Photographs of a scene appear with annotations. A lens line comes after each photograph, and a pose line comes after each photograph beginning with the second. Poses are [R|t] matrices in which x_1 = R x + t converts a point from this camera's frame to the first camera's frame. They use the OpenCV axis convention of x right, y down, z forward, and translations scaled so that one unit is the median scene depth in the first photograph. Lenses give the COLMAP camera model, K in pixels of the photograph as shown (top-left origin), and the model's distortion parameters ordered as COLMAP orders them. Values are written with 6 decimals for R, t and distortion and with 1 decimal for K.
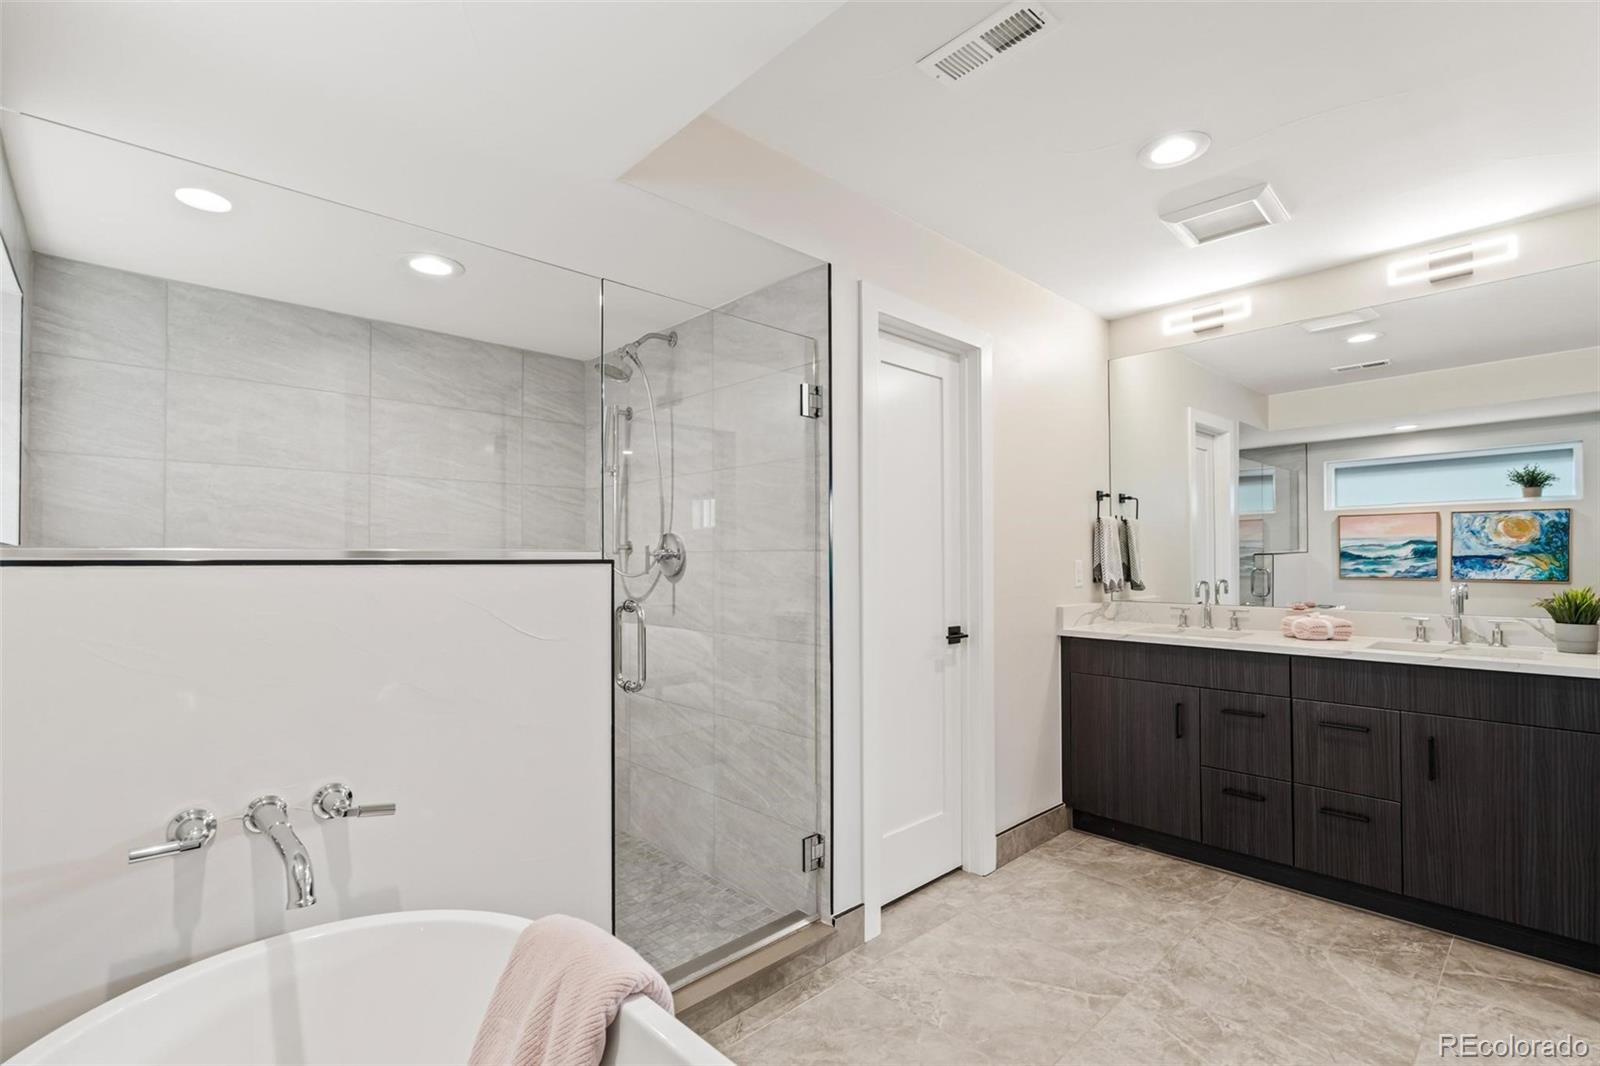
lens RADIAL K [[735.4, 0, 795.5], [0, 735.4, 547.8], [0, 0, 1]] dist [-0.014049, 0.006436]
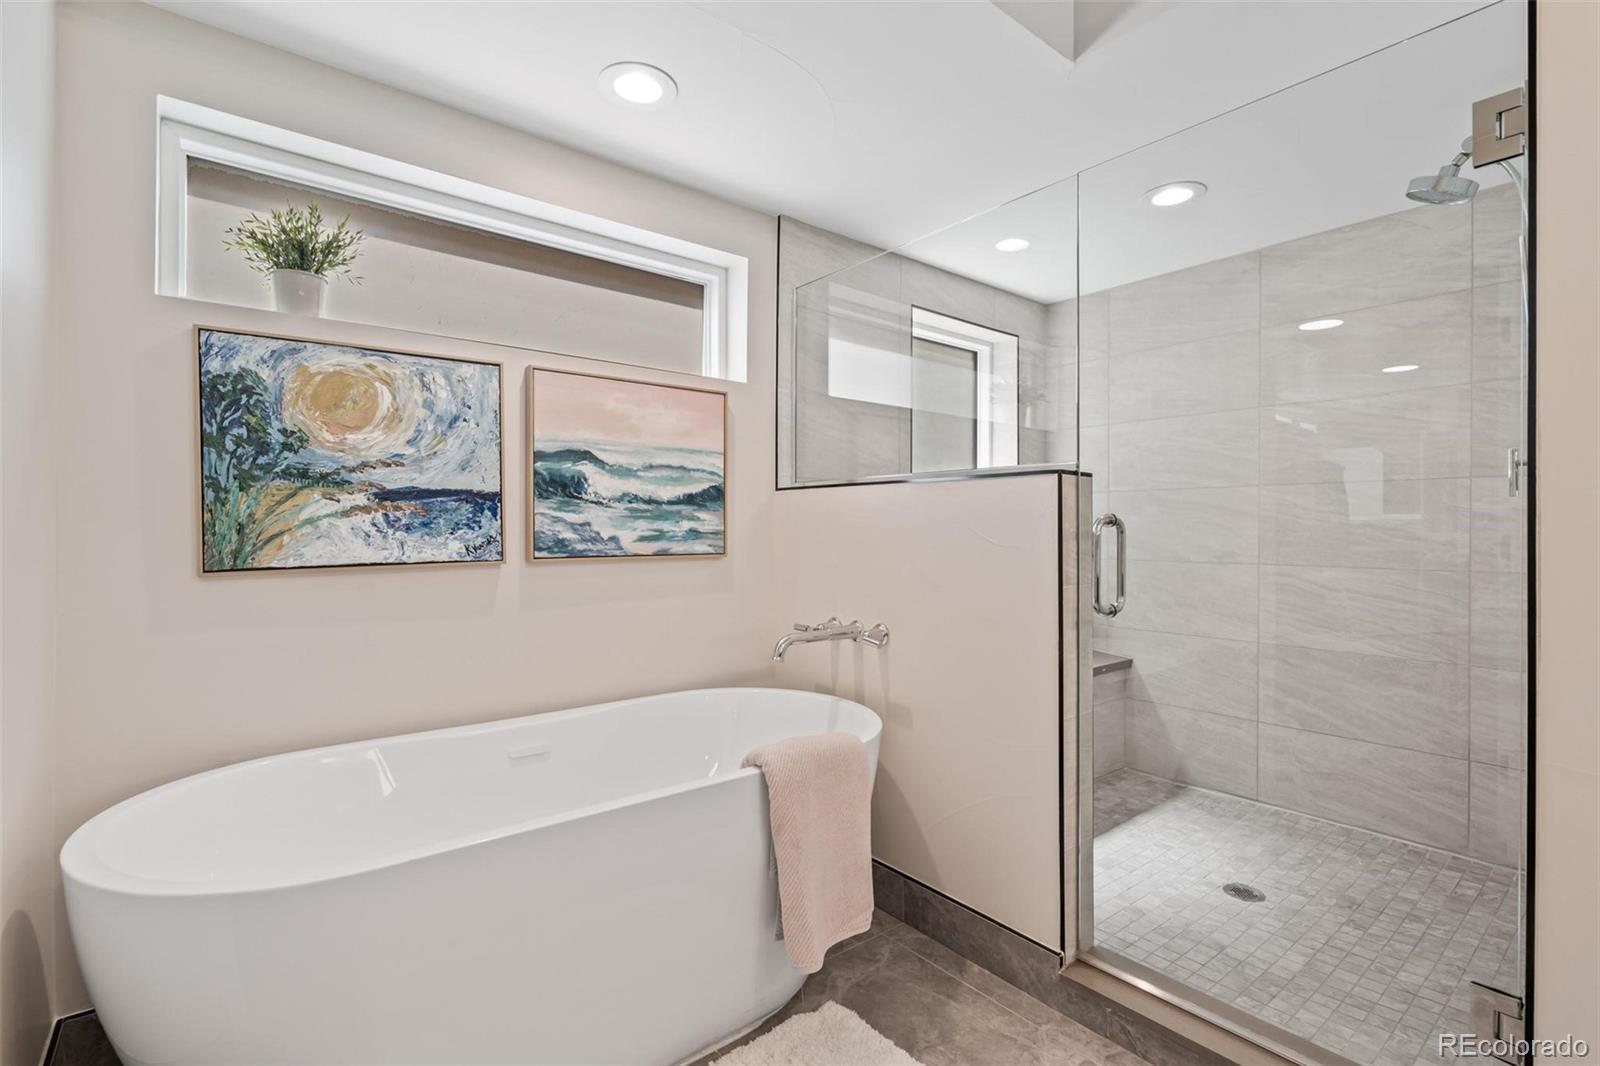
lens RADIAL K [[725.7, 0, 796.1], [0, 725.7, 539.9], [0, 0, 1]] dist [-0.001665, 0.000111]
pose [[-0.073207, 0.018803, -0.997140, 0.507121], [0.014975, 0.999730, 0.017752, 0.059976], [0.997204, -0.013633, -0.073468, 0.499496]]
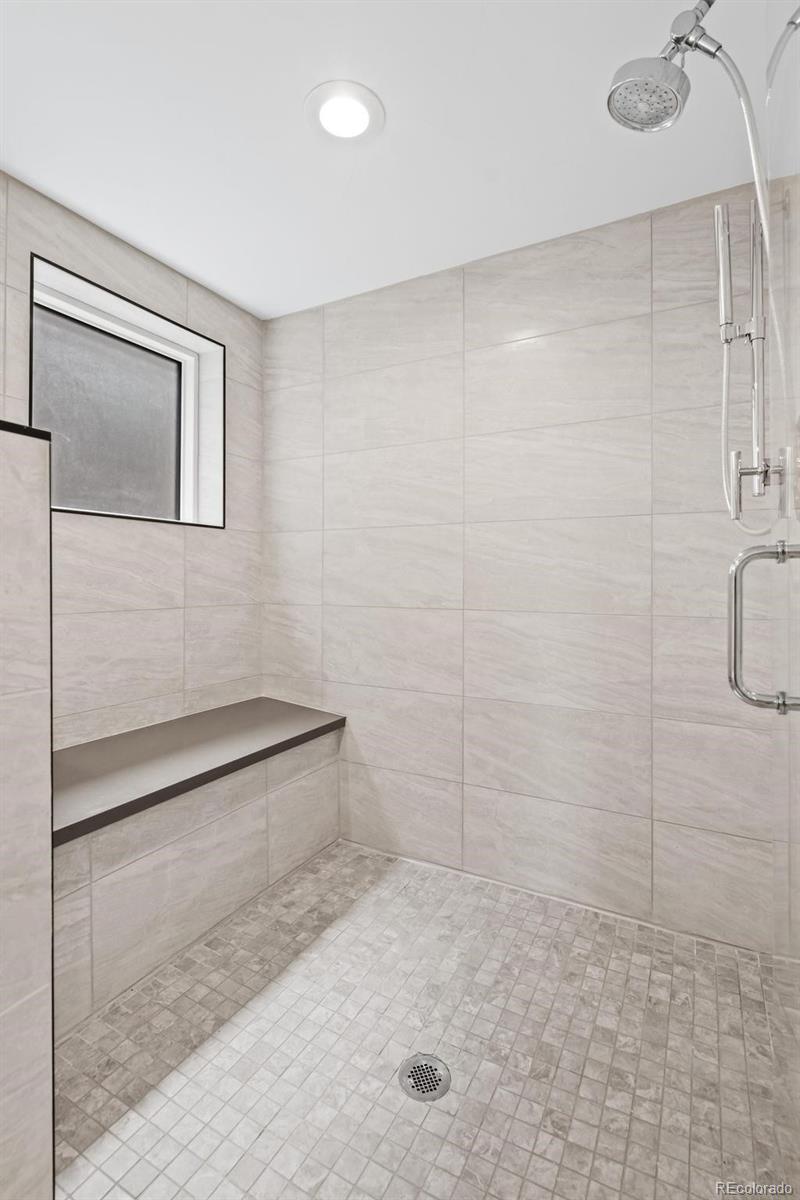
lens RADIAL K [[551.6, 0, 396.3], [0, 551.6, 586.6], [0, 0, 1]] dist [-0.014049, 0.006436]
pose [[0.308936, 0.024083, -0.950778, 0.052968], [0.013760, 0.999462, 0.029788, 0.071176], [0.950983, -0.022286, 0.308439, 0.796649]]
